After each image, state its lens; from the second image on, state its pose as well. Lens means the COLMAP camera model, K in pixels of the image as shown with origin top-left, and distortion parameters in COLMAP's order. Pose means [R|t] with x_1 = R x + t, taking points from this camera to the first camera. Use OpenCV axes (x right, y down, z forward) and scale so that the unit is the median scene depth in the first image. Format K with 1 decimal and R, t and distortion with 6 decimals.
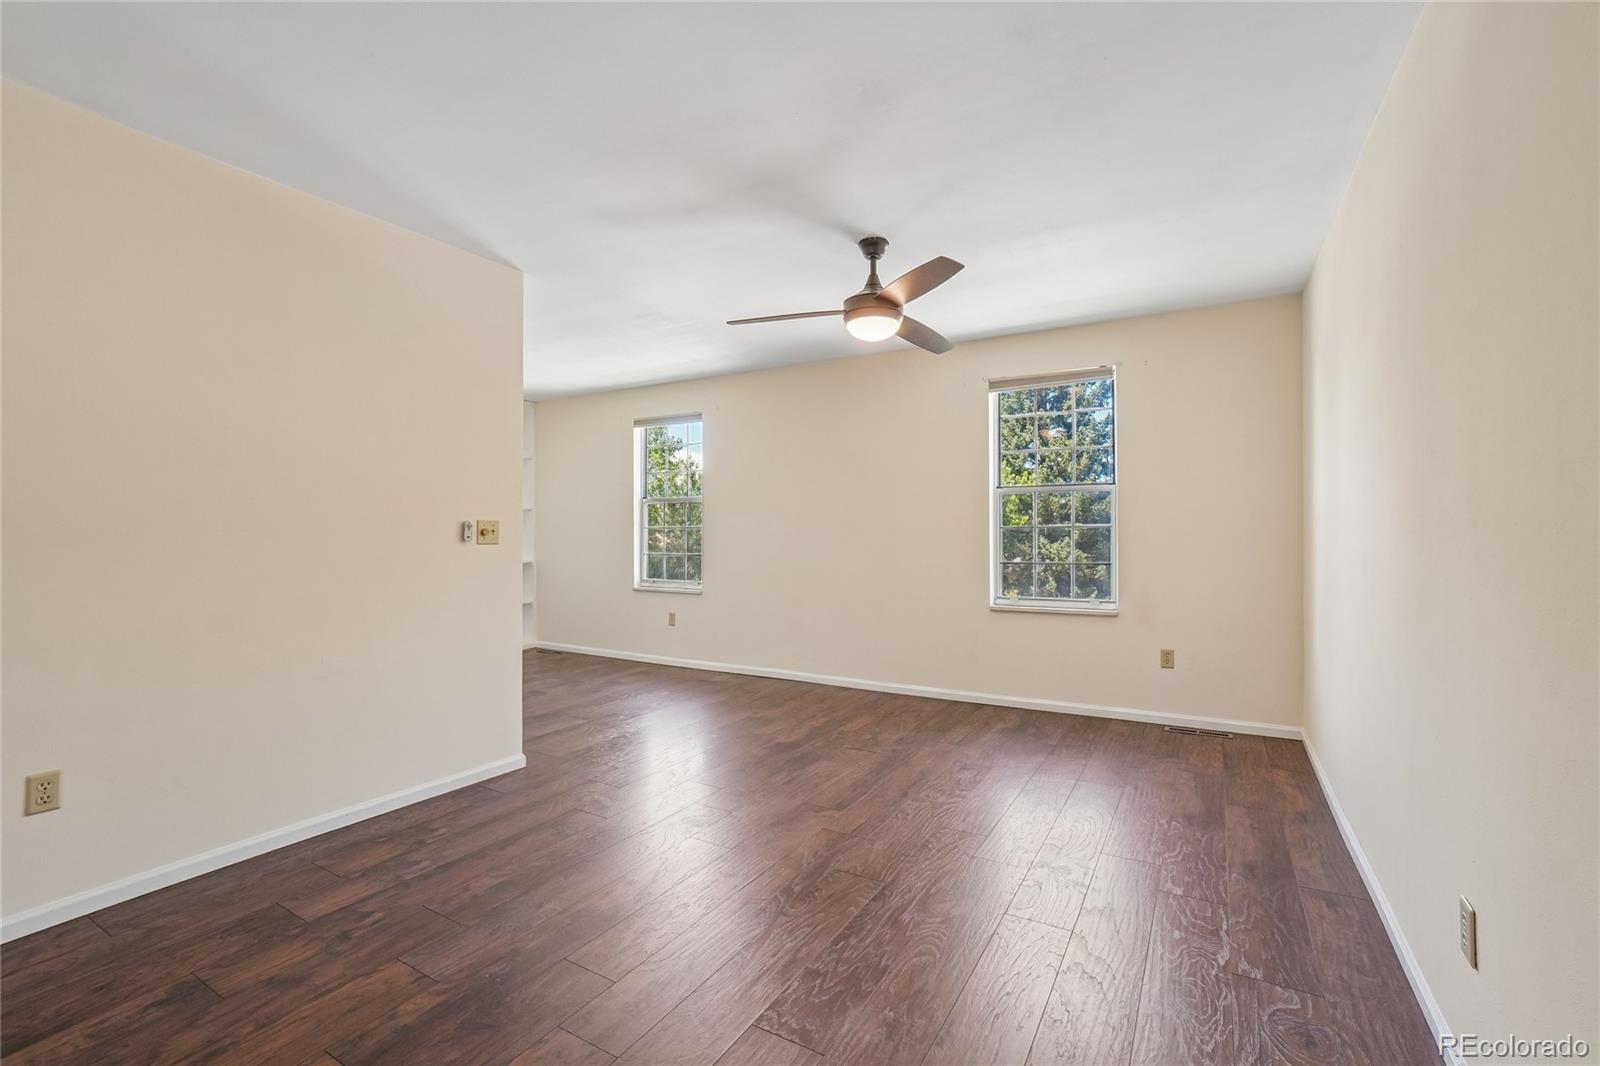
lens RADIAL K [[696.4, 0, 800.0], [0, 696.4, 533.0], [0, 0, 1]] dist [-0.024300, 0.000290]
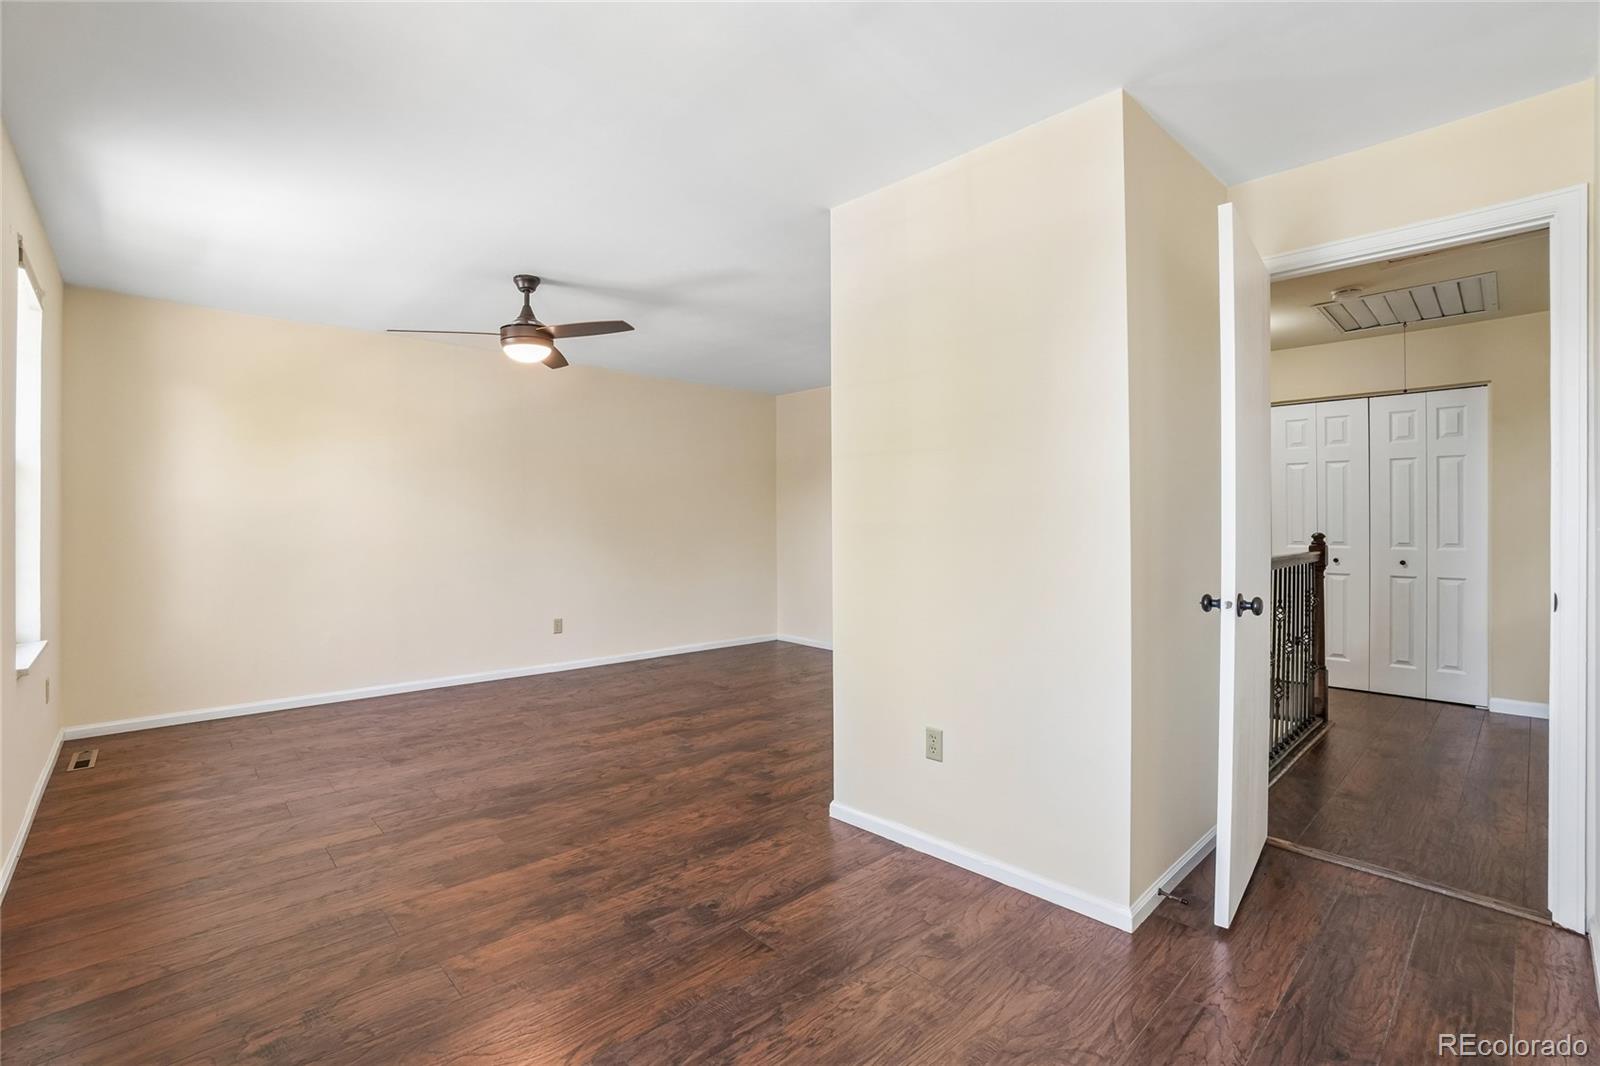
lens RADIAL K [[722.0, 0, 786.6], [0, 722.0, 531.4], [0, 0, 1]] dist [-0.062617, 0.020727]
pose [[-0.957501, -0.002159, 0.288422, -0.626419], [0.000922, 0.999944, 0.010543, -0.005177], [-0.288428, 0.010361, -0.957445, 1.920983]]
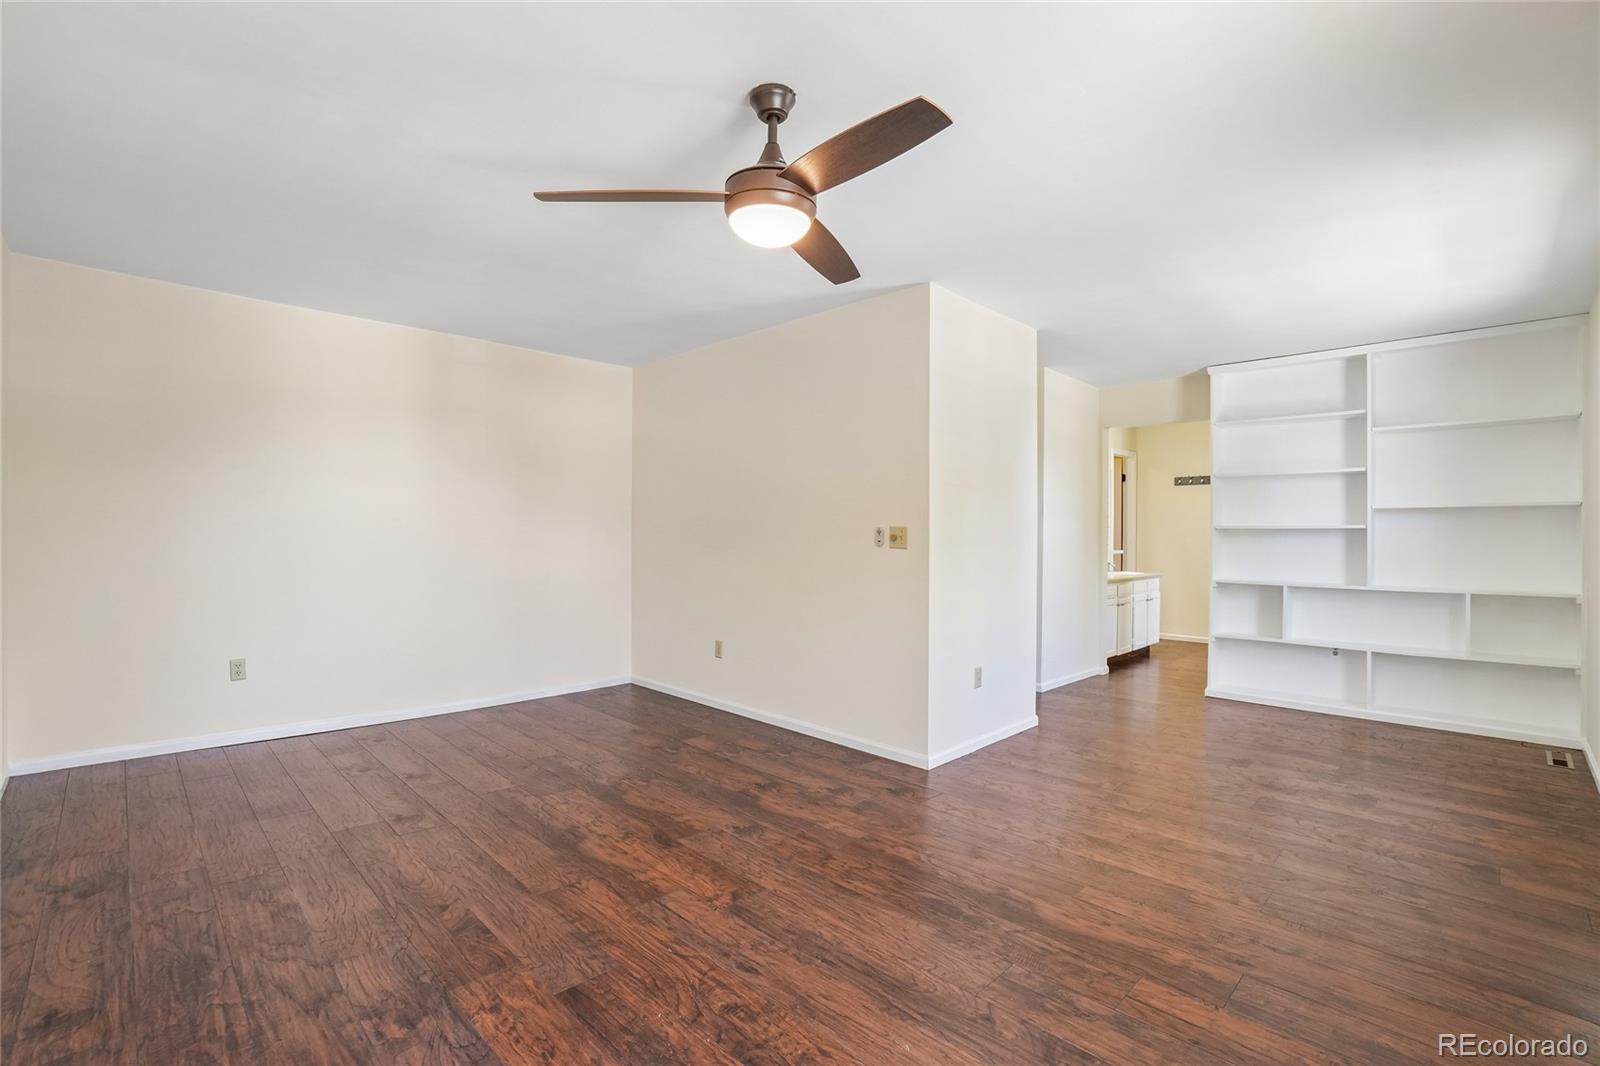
lens RADIAL K [[722.0, 0, 786.6], [0, 722.0, 531.4], [0, 0, 1]] dist [-0.062617, 0.020727]
pose [[-0.264385, -0.001831, -0.964415, 0.706934], [-0.006789, 0.999977, -0.000038, -0.010089], [0.964393, 0.006537, -0.264391, 1.135489]]
